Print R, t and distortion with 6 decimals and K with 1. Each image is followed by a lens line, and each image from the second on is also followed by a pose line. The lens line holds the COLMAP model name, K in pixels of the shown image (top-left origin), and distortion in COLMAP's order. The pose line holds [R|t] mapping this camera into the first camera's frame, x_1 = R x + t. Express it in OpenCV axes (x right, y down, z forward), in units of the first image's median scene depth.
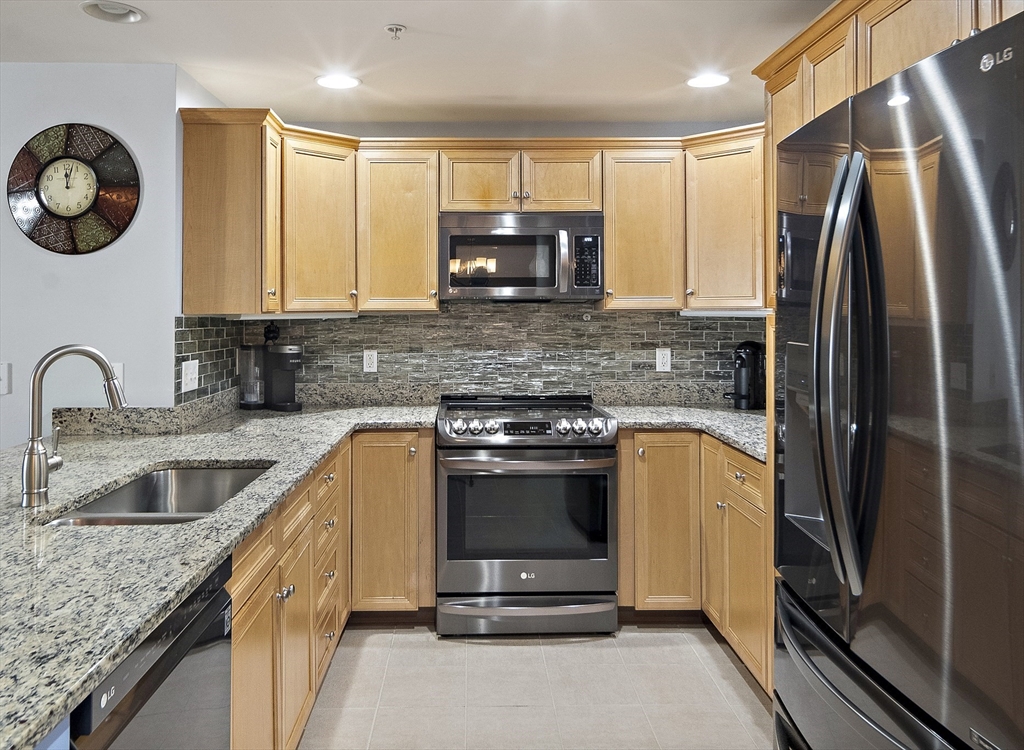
lens RADIAL K [[749.4, 0, 488.4], [0, 749.4, 302.3], [0, 0, 1]] dist [0.001109, 0.000942]
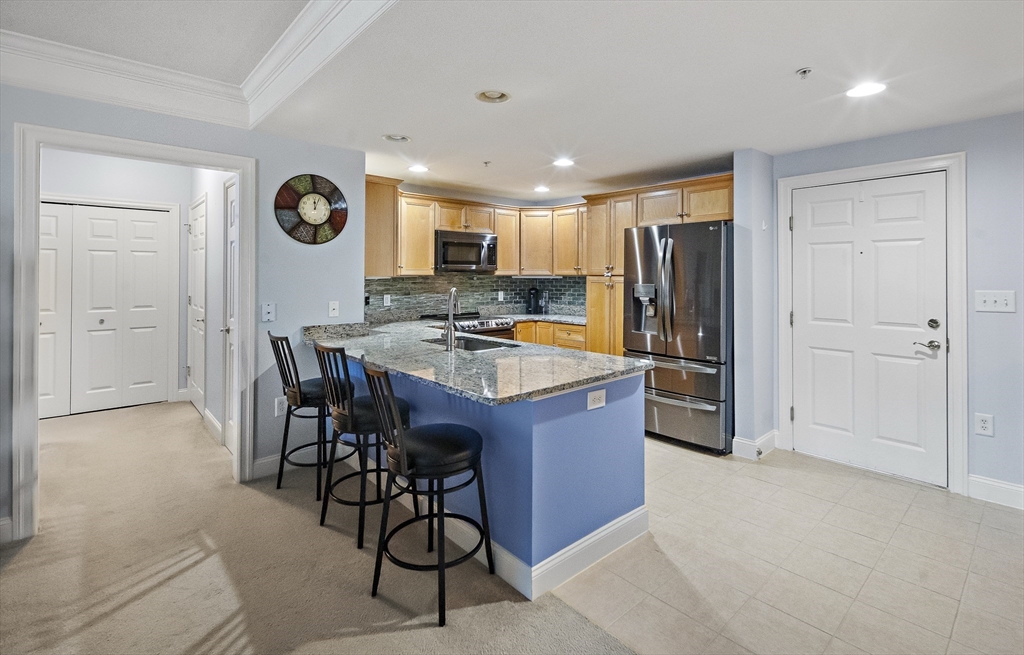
lens RADIAL K [[469.5, 0, 514.6], [0, 469.5, 274.1], [0, 0, 1]] dist [0.000125, 0.000128]
pose [[0.757539, 0.006427, 0.652758, -0.854481], [-0.010006, 0.999948, 0.001766, 0.003365], [-0.652713, -0.007870, 0.757564, -0.202181]]
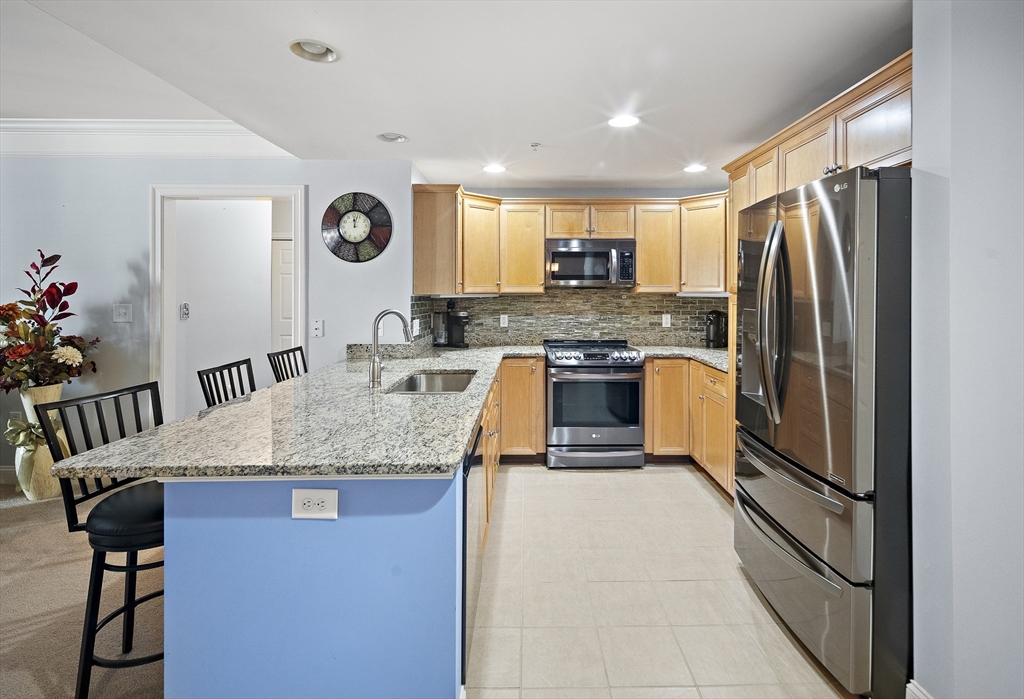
lens RADIAL K [[473.9, 0, 534.9], [0, 473.9, 293.2], [0, 0, 1]] dist [0.002473, 0.000304]
pose [[0.999988, 0.002840, -0.004013, -0.093908], [-0.002795, 0.999934, 0.011141, -0.001213], [0.004045, -0.011130, 0.999930, -0.168333]]
